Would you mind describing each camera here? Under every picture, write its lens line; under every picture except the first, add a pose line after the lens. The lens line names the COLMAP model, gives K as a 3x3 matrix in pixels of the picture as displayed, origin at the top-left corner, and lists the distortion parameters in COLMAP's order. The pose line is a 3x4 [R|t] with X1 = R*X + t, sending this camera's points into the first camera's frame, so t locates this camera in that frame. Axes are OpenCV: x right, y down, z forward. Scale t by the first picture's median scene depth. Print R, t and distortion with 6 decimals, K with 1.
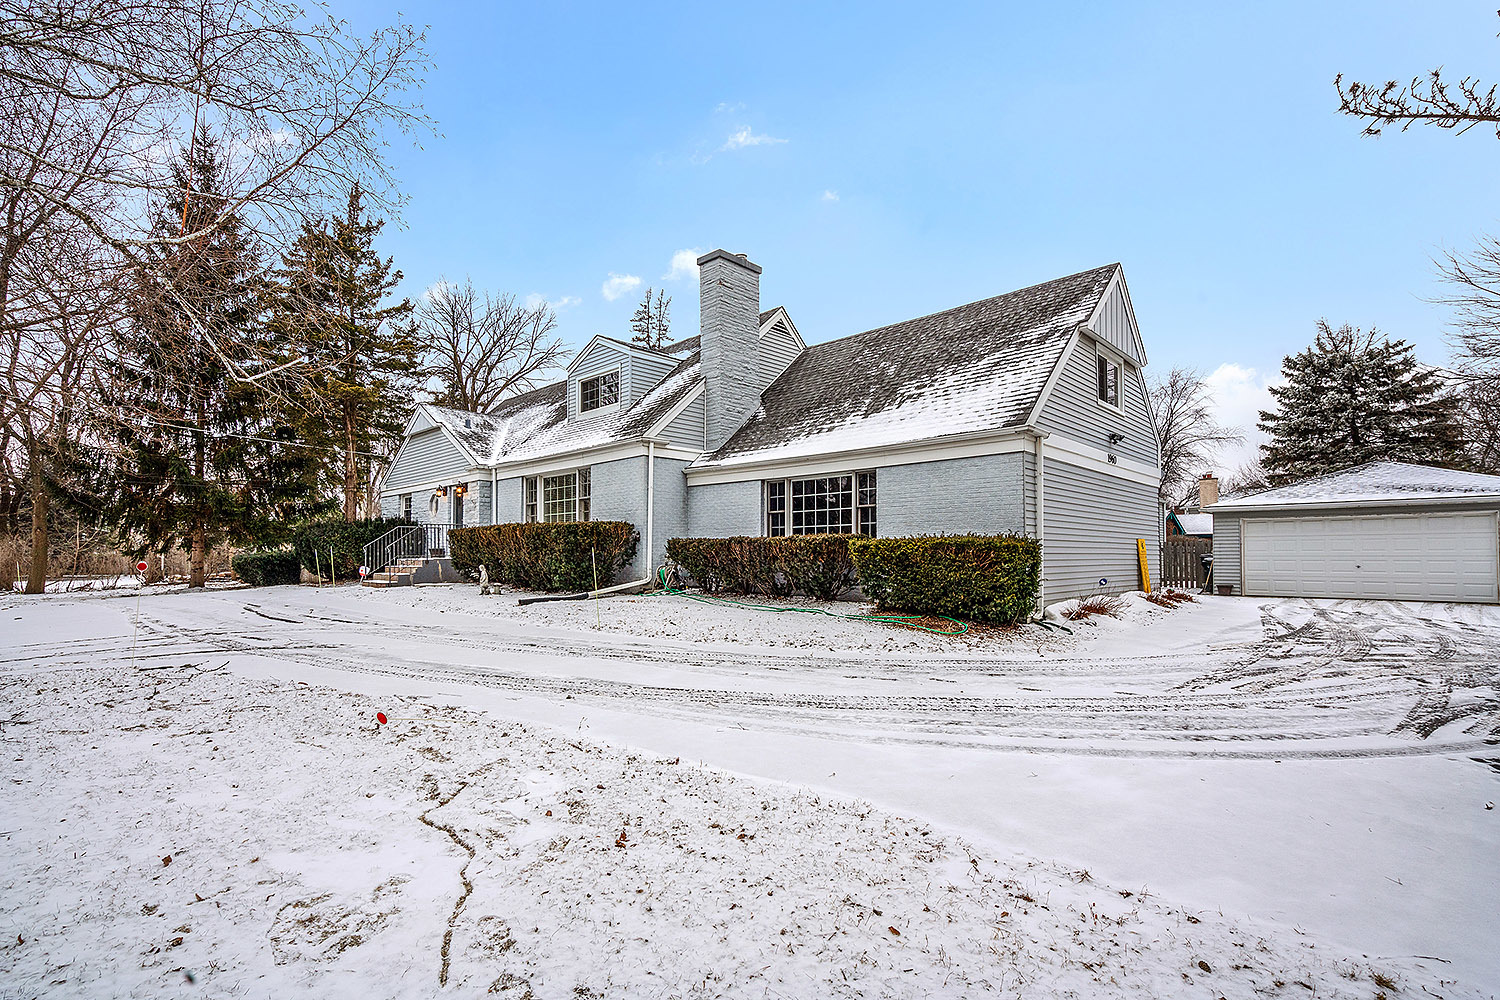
lens RADIAL K [[688.0, 0, 766.1], [0, 688.0, 588.7], [0, 0, 1]] dist [-0.001647, 0.002148]
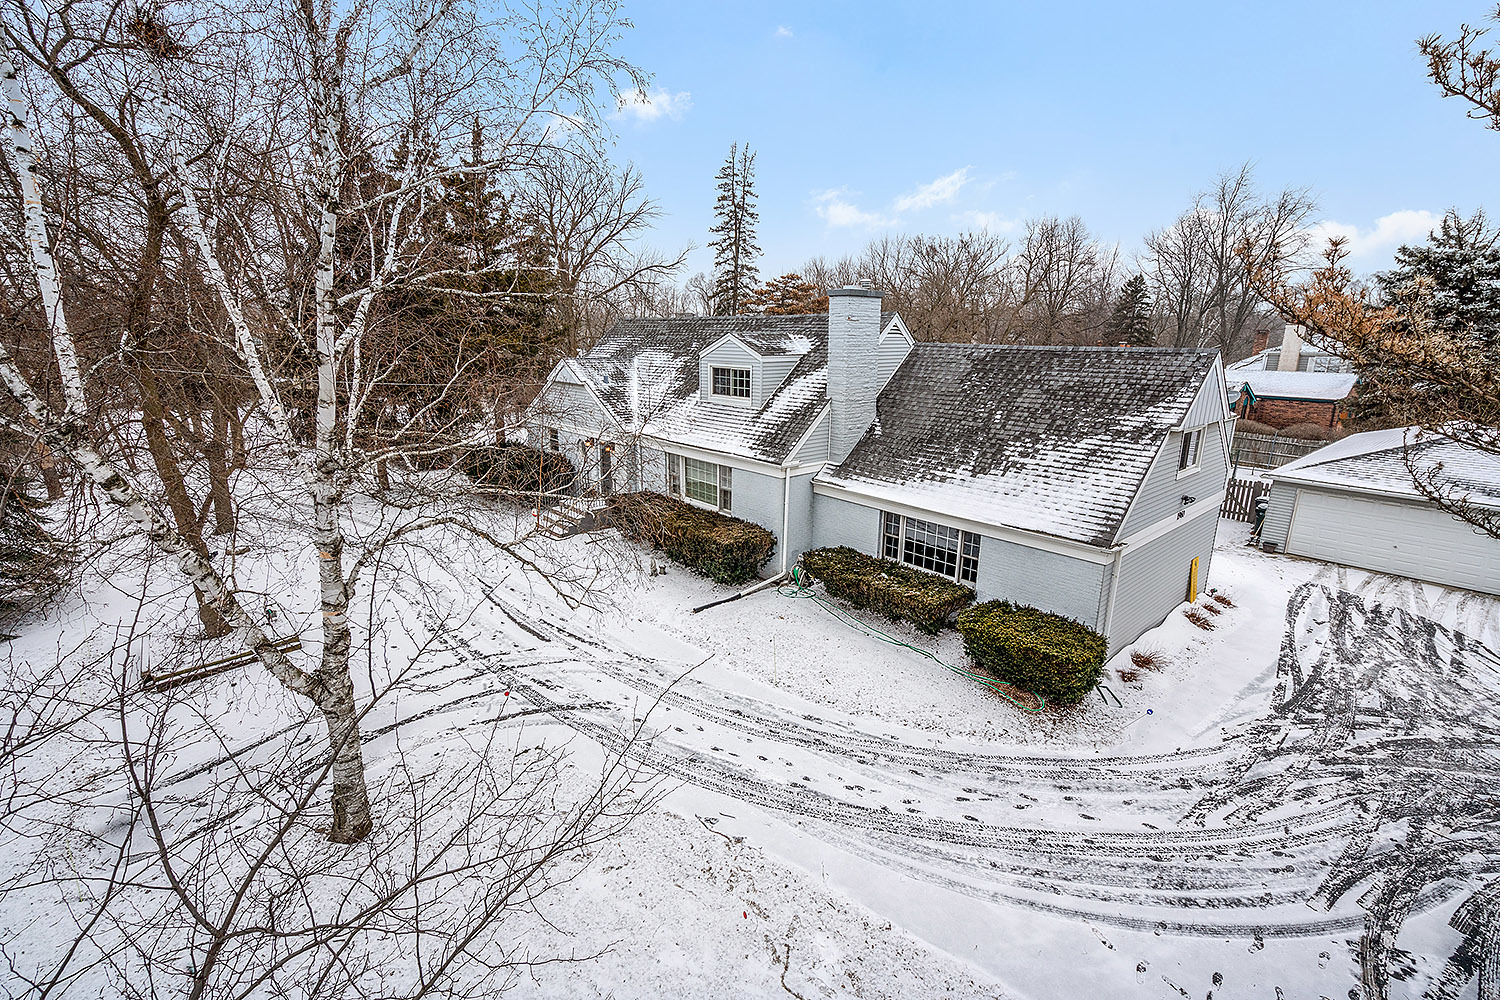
lens RADIAL K [[688.0, 0, 748.6], [0, 688.0, 504.4], [0, 0, 1]] dist [-0.001647, 0.002148]
pose [[0.996909, 0.029323, -0.072886, -0.150770], [-0.007997, 0.960792, 0.277153, -0.503358], [0.078155, -0.275714, 0.958057, -0.187761]]
